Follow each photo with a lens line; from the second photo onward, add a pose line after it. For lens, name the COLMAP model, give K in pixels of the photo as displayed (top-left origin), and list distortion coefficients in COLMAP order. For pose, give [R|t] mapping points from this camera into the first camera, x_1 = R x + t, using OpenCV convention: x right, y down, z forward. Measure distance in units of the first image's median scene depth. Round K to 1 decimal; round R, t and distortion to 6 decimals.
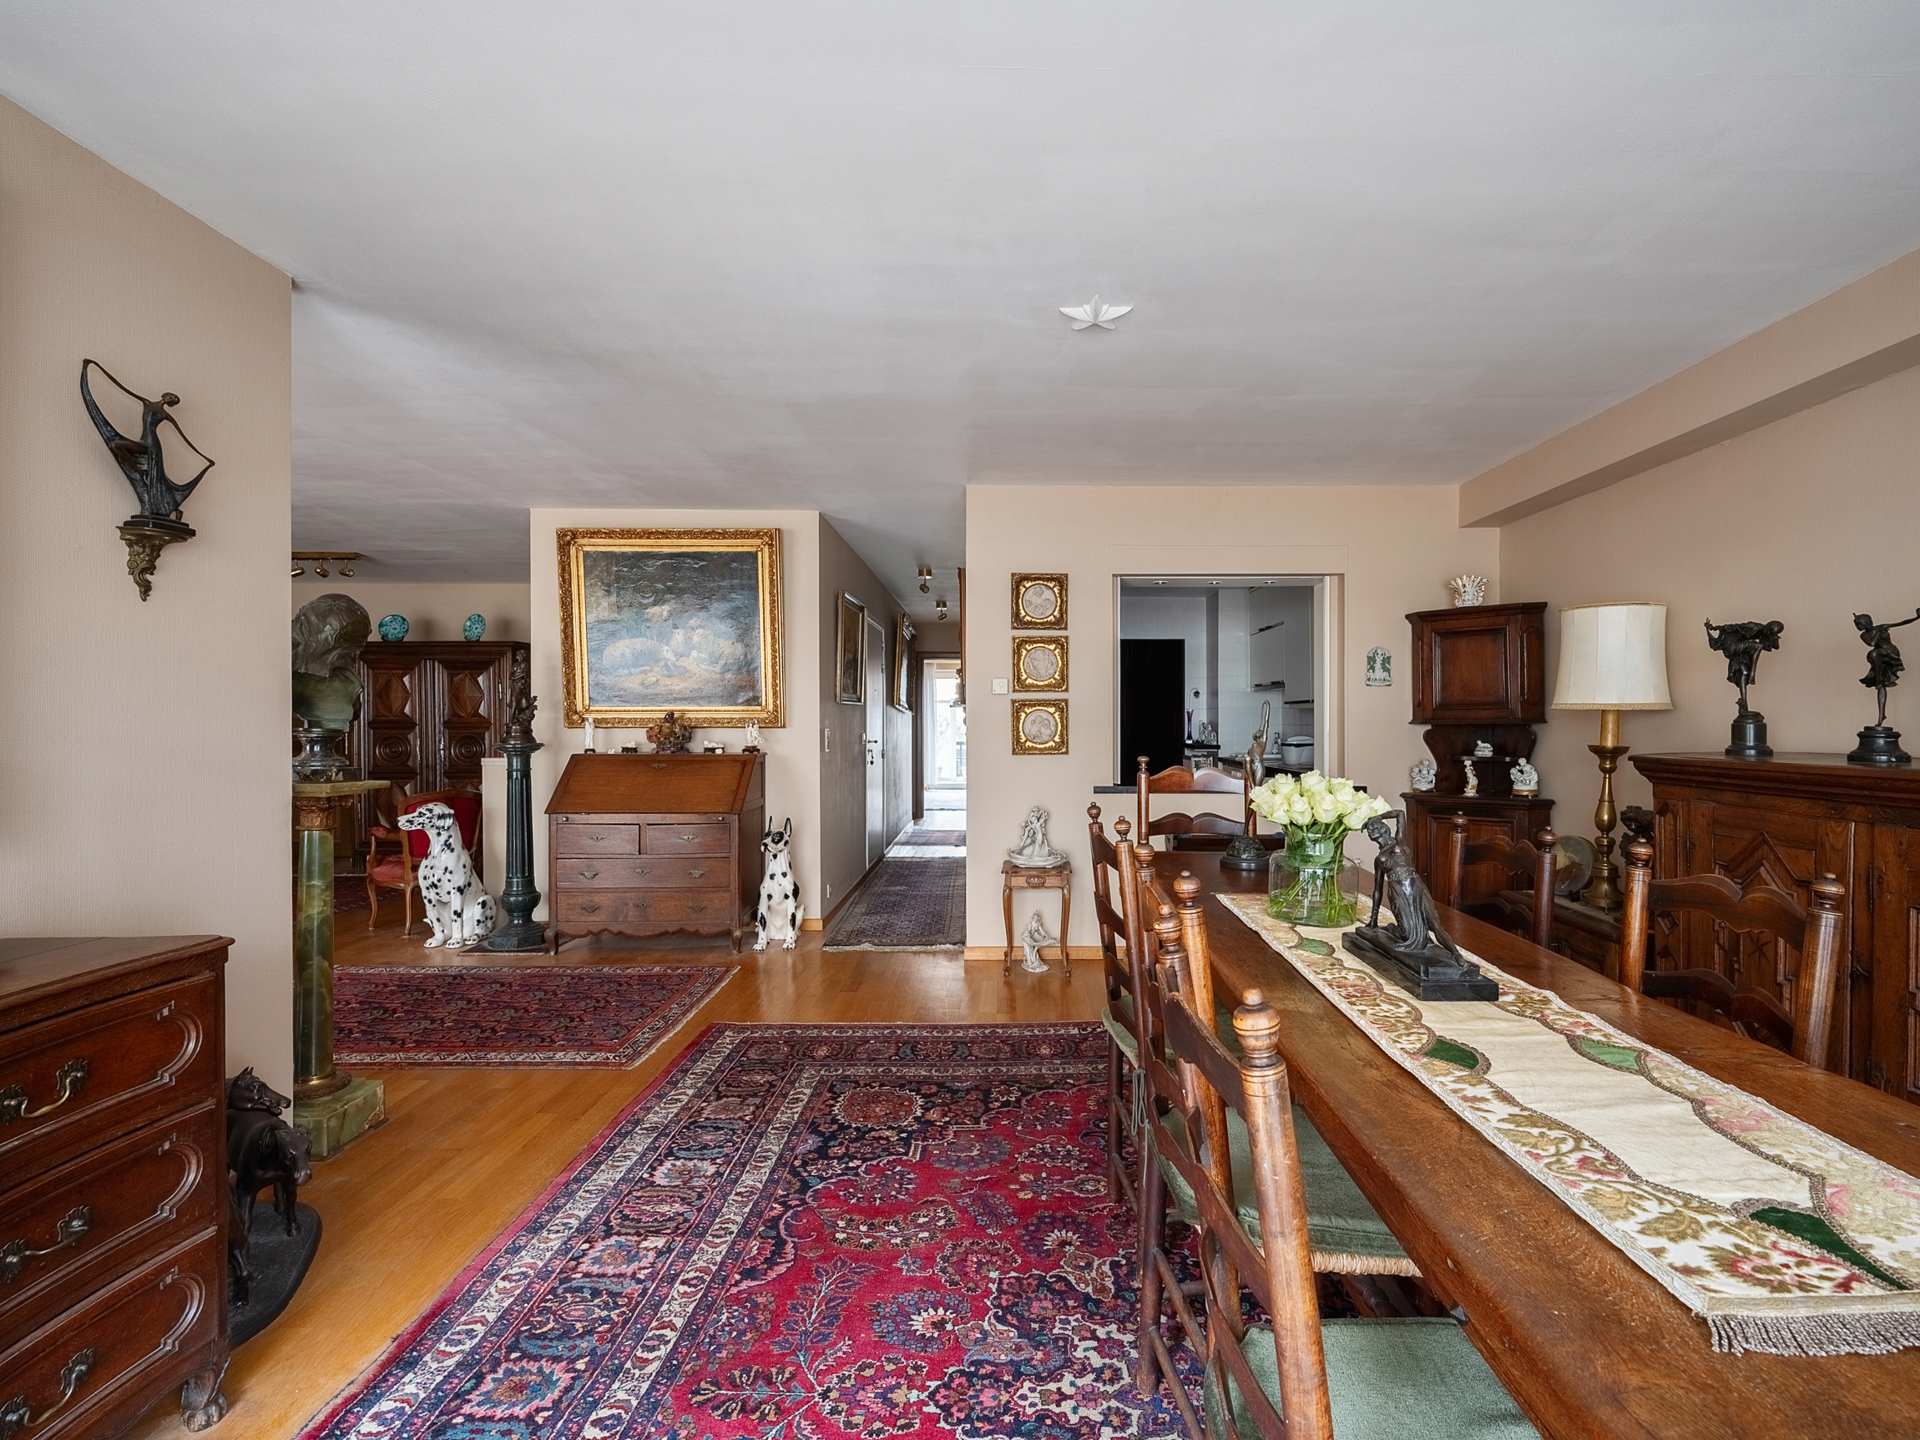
lens RADIAL K [[850.8, 0, 960.0], [0, 850.8, 716.1], [0, 0, 1]] dist [-0.000318, 0.000249]
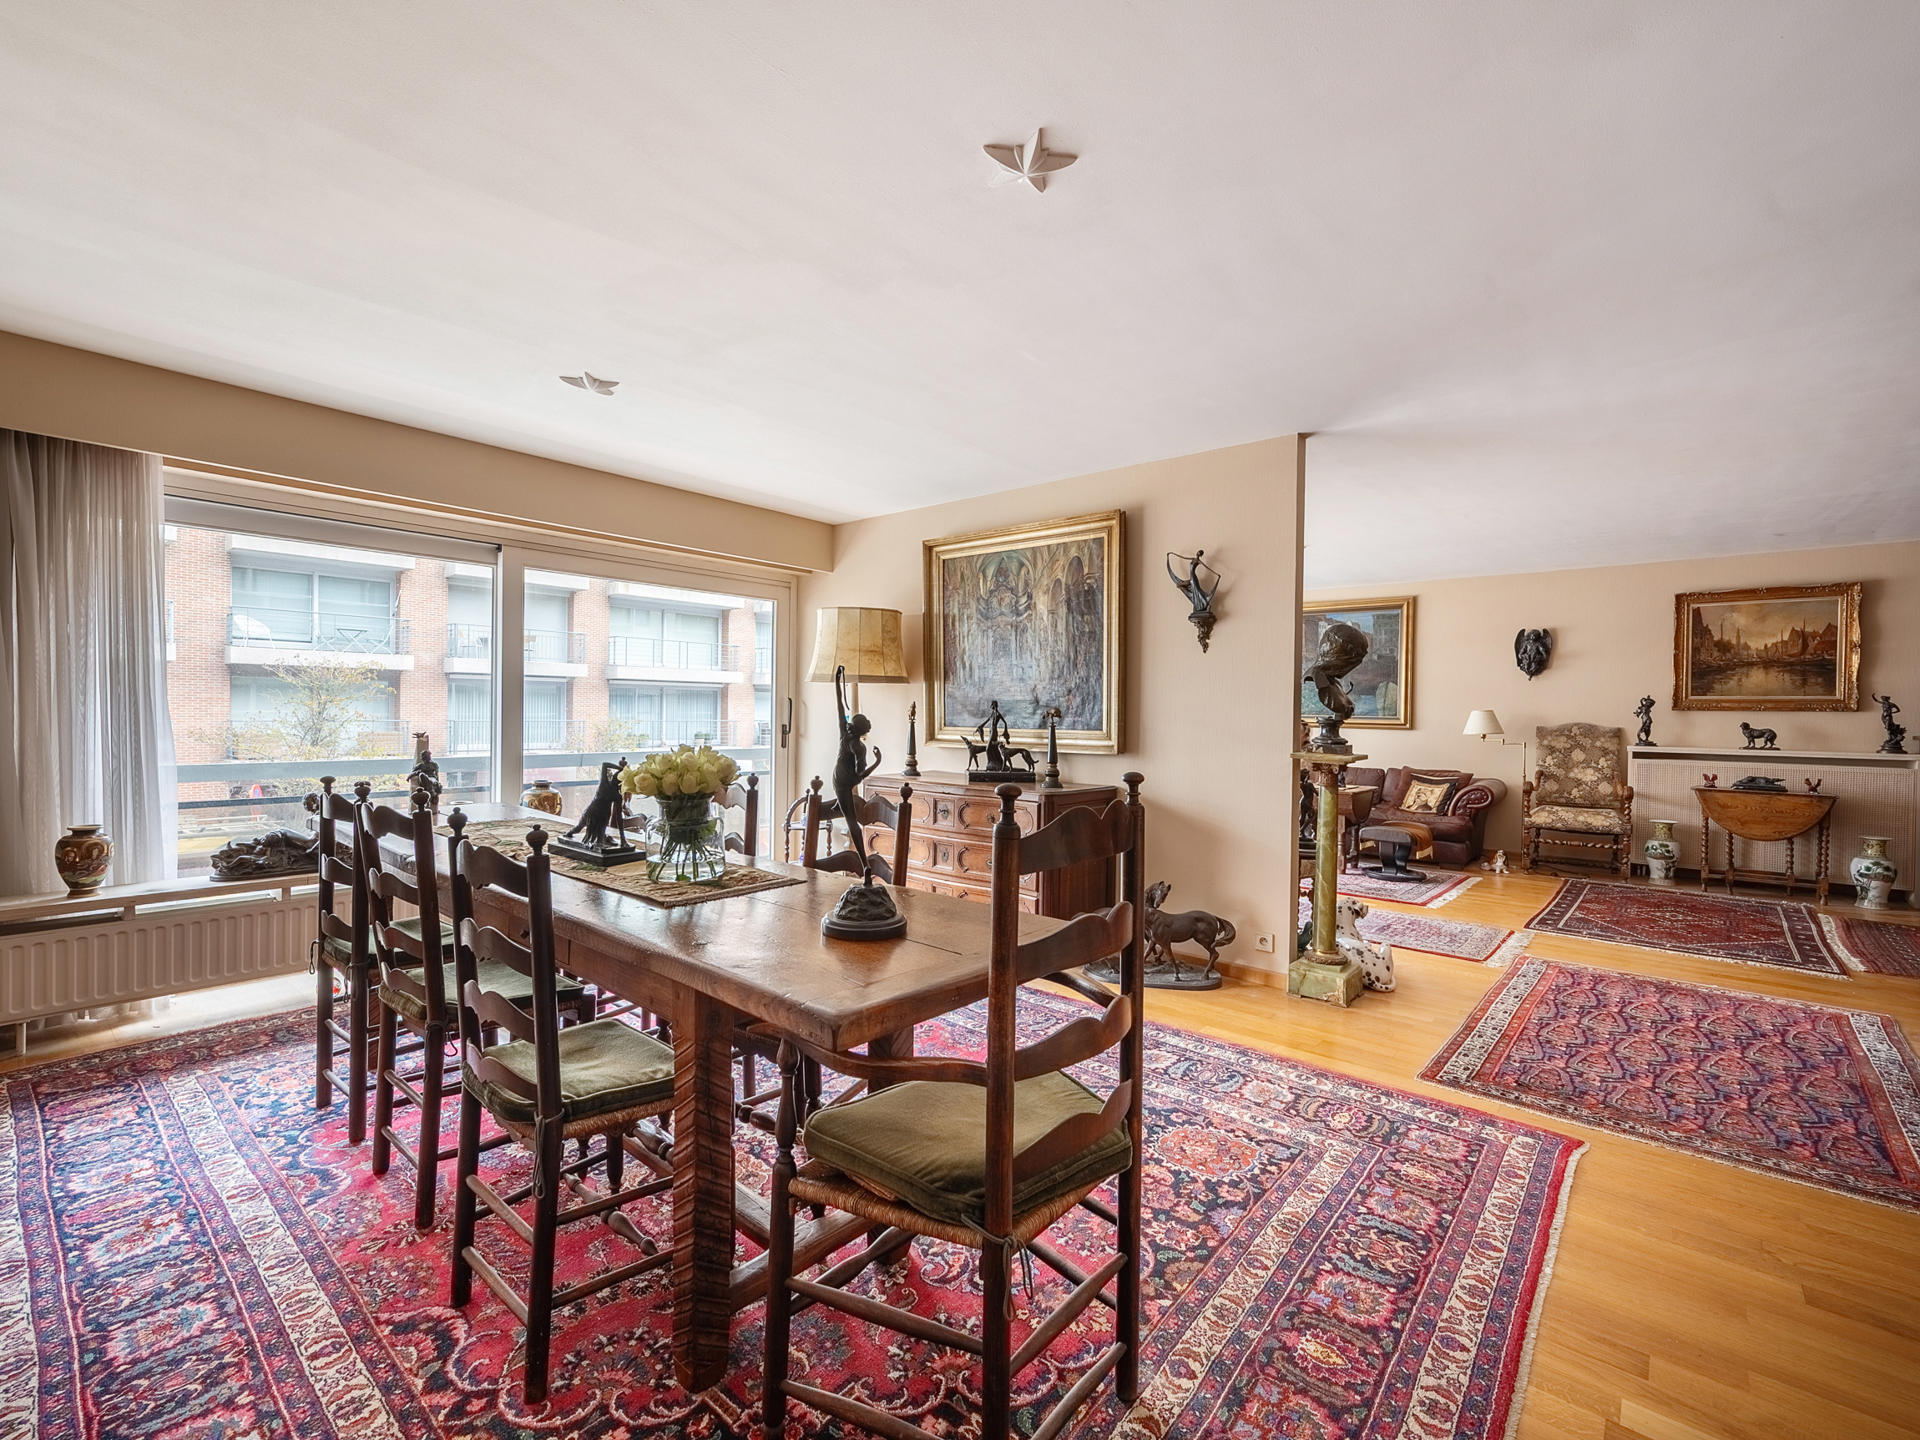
lens RADIAL K [[850.8, 0, 960.0], [0, 850.8, 716.1], [0, 0, 1]] dist [-0.000318, 0.000249]
pose [[-0.635231, 0.004187, -0.772311, 0.697431], [0.009683, 0.999950, -0.002543, 0.010272], [0.772262, -0.009094, -0.635239, 1.285647]]
